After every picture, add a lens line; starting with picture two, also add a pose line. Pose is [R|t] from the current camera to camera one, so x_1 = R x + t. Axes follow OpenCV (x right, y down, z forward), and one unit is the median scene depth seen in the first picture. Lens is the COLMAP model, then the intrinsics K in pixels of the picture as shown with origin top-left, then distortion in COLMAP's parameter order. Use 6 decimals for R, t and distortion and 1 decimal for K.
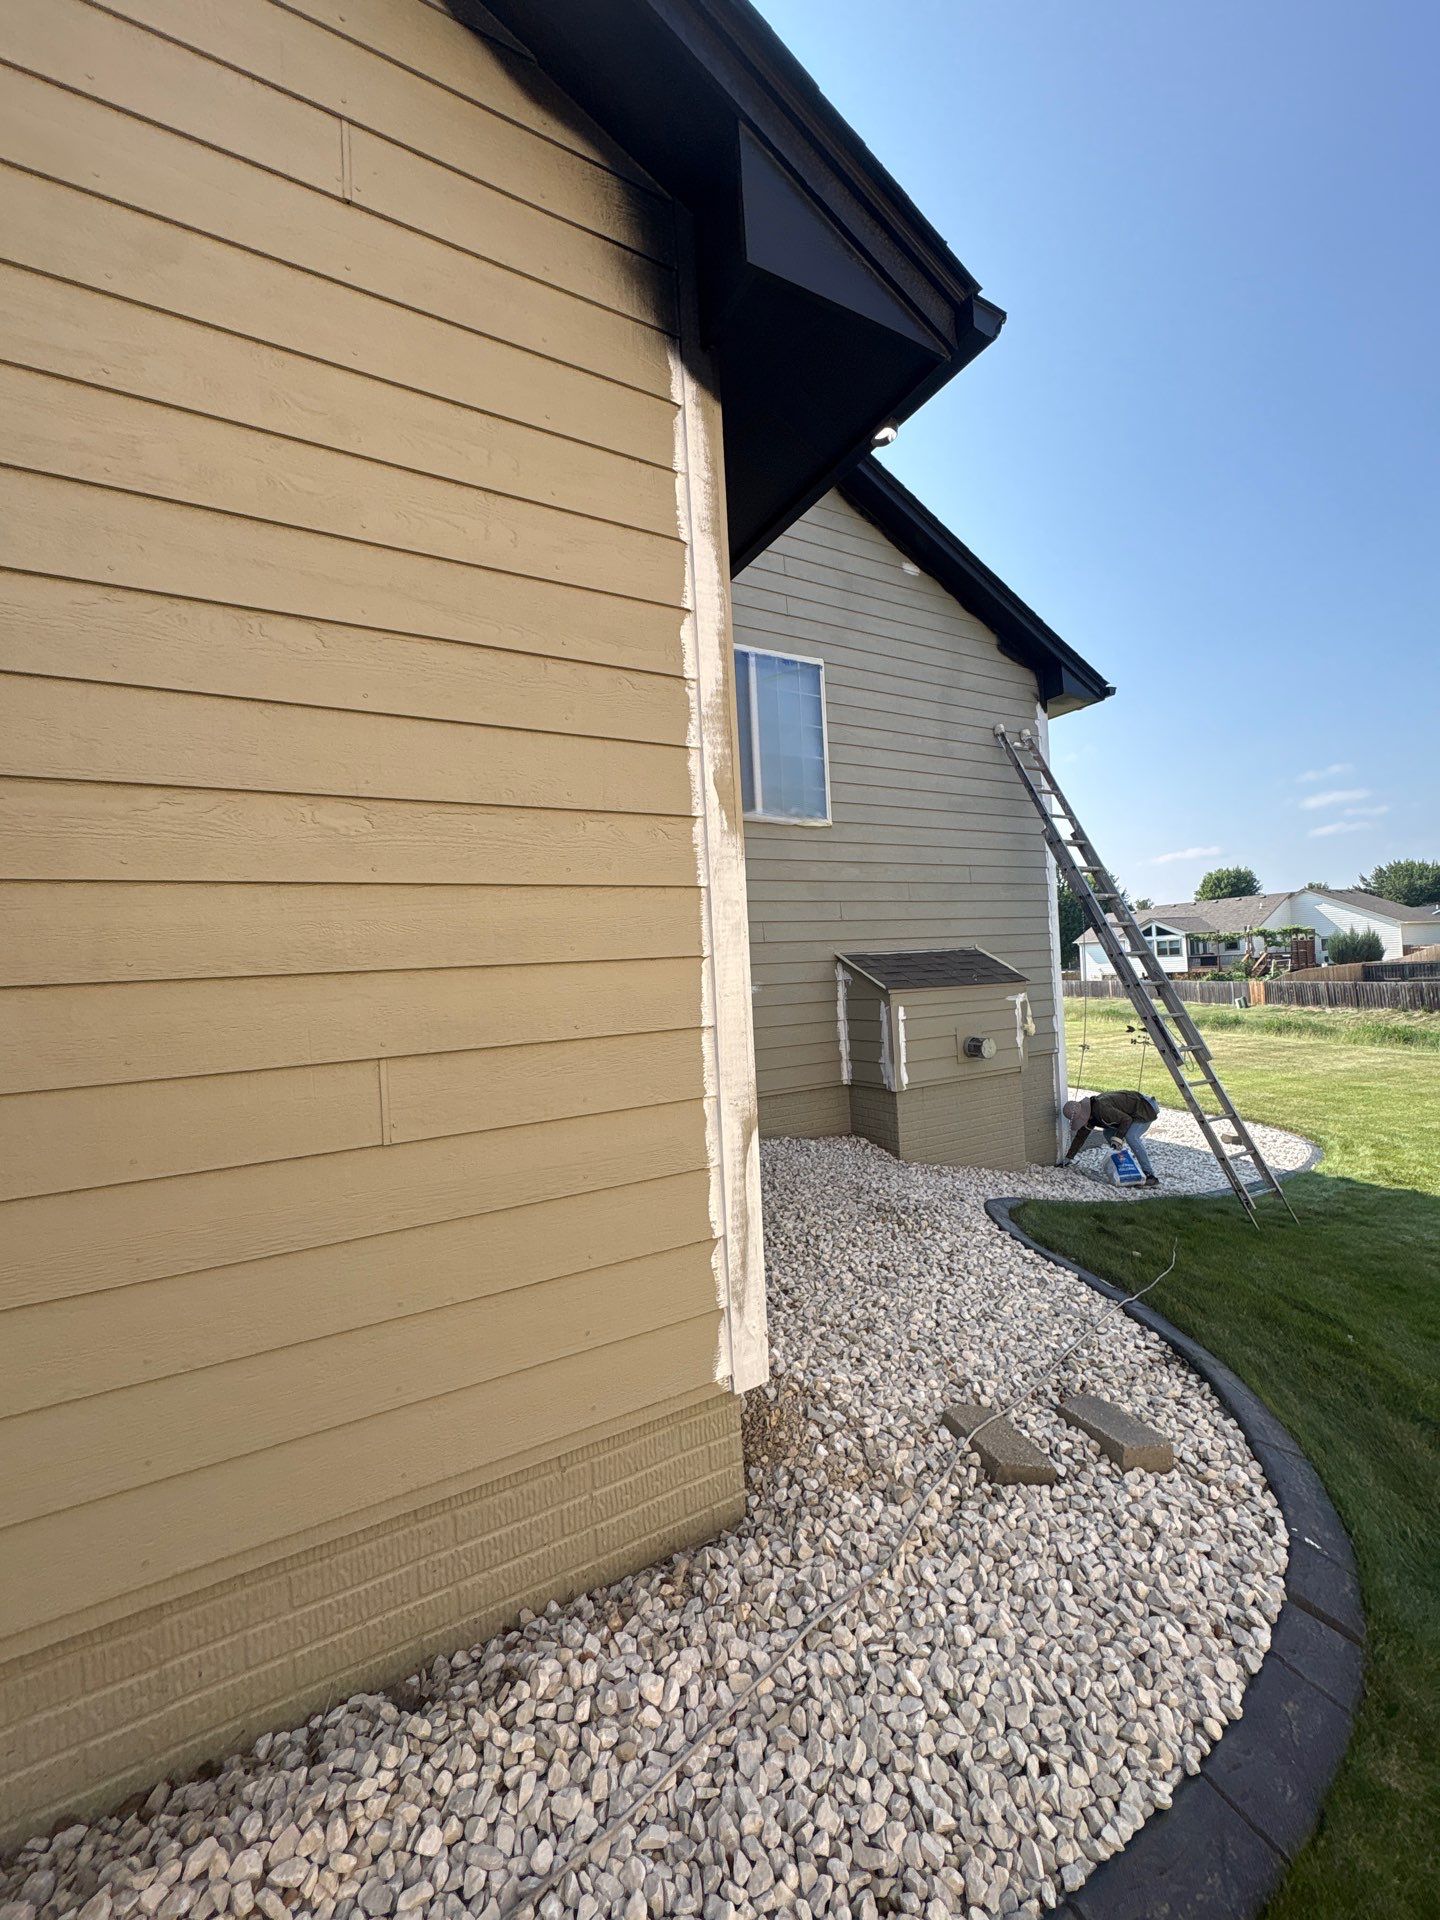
lens RADIAL K [[768.7, 0, 717.0], [0, 768.7, 962.0], [0, 0, 1]] dist [-0.002665, -0.000064]
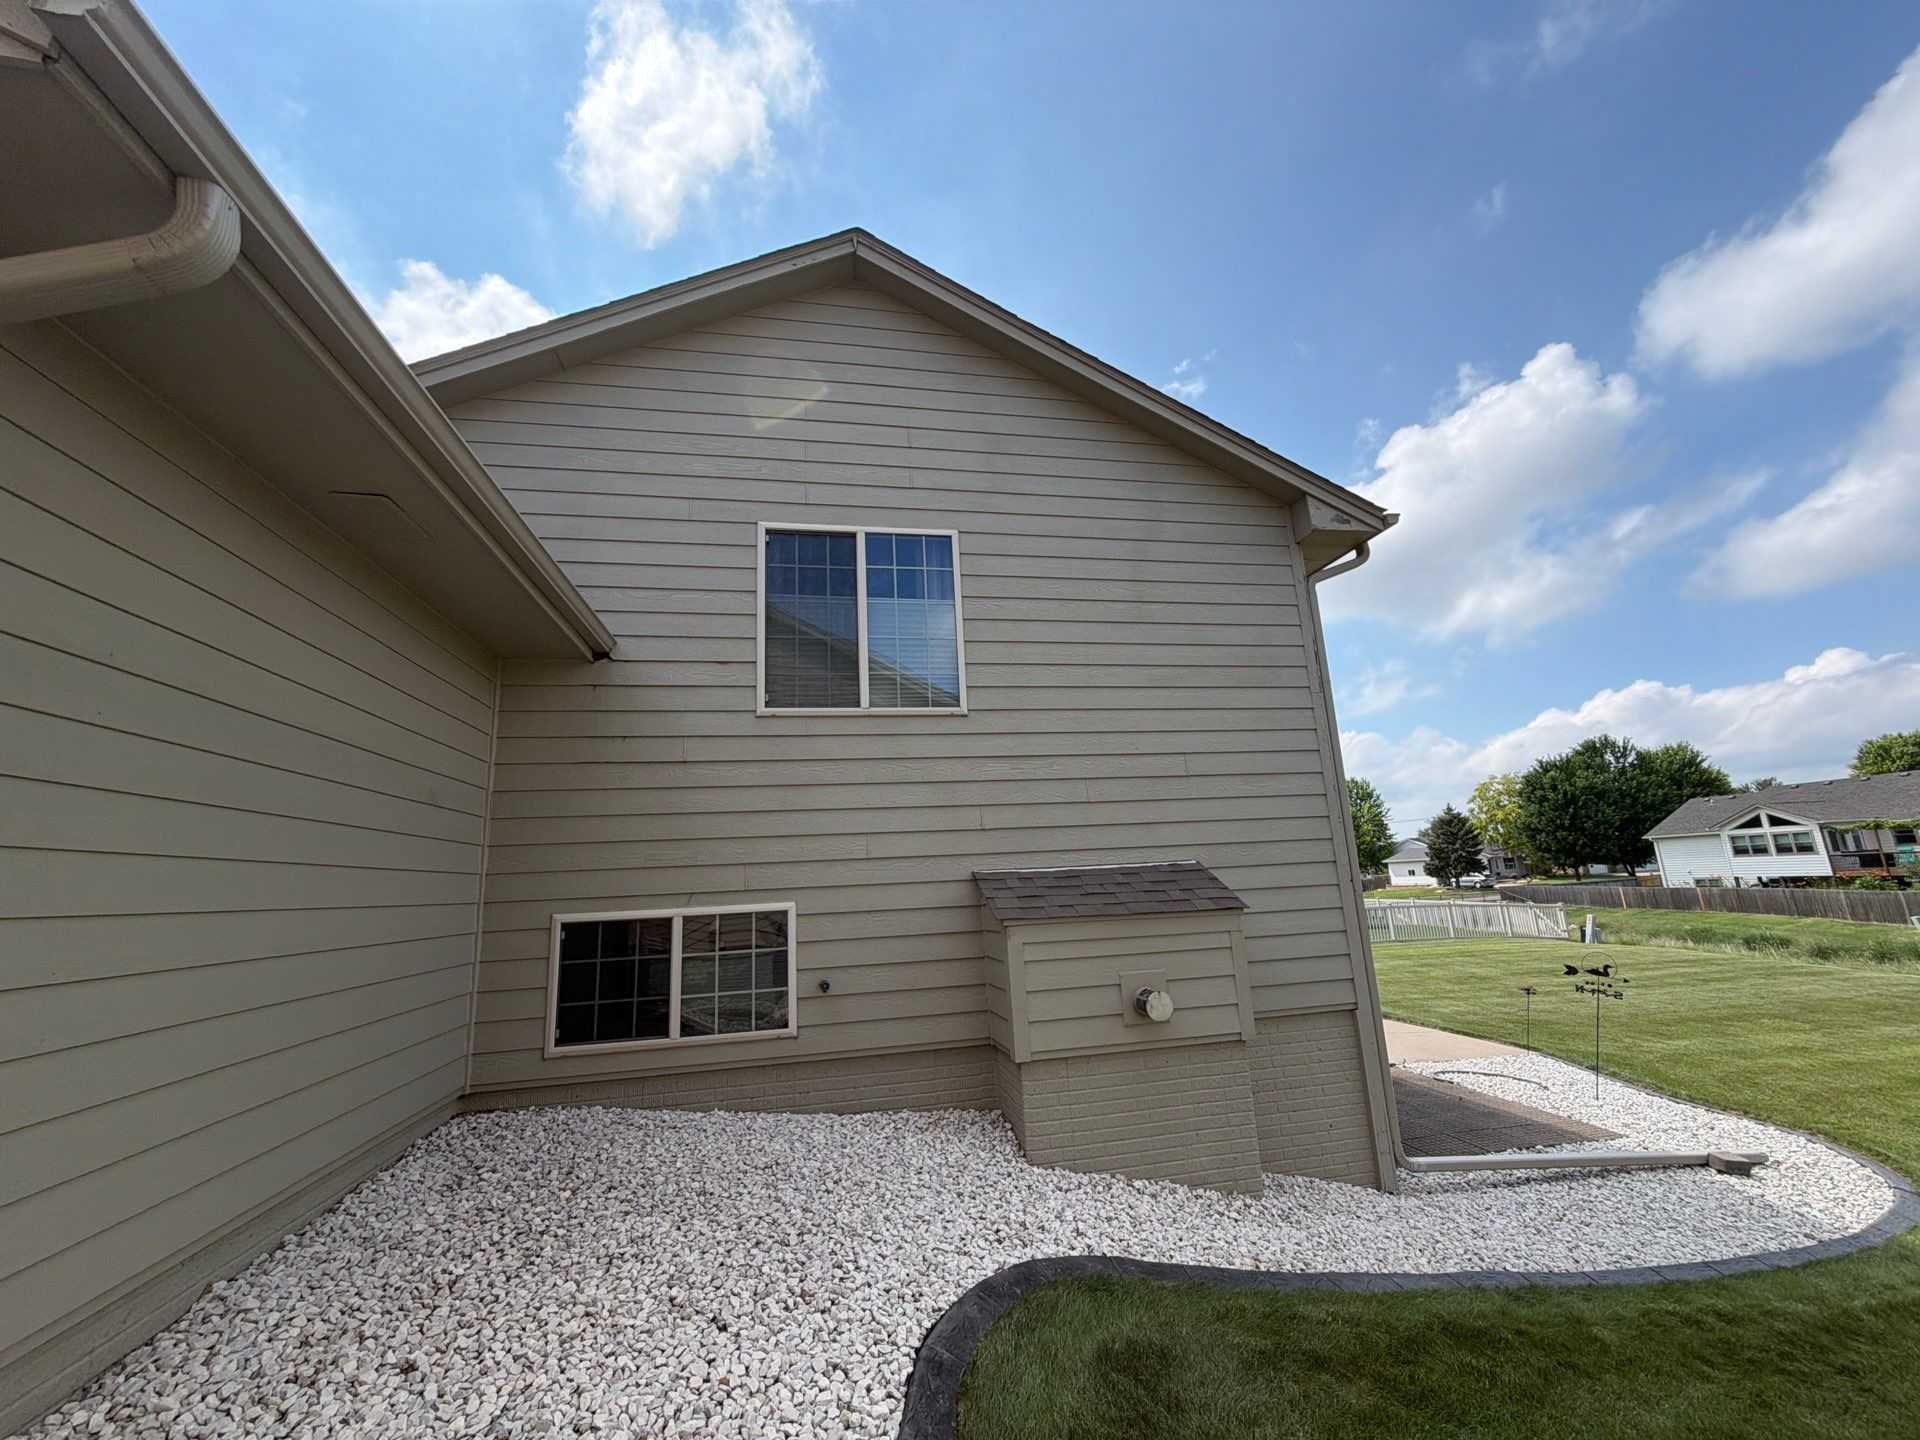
lens RADIAL K [[768.7, 0, 960.0], [0, 768.7, 720.0], [0, 0, 1]] dist [-0.002665, -0.000064]
pose [[0.949955, -0.063654, -0.305832, 0.350491], [0.006080, 0.982601, -0.185627, -0.015363], [0.312327, 0.174478, 0.933814, 0.194621]]
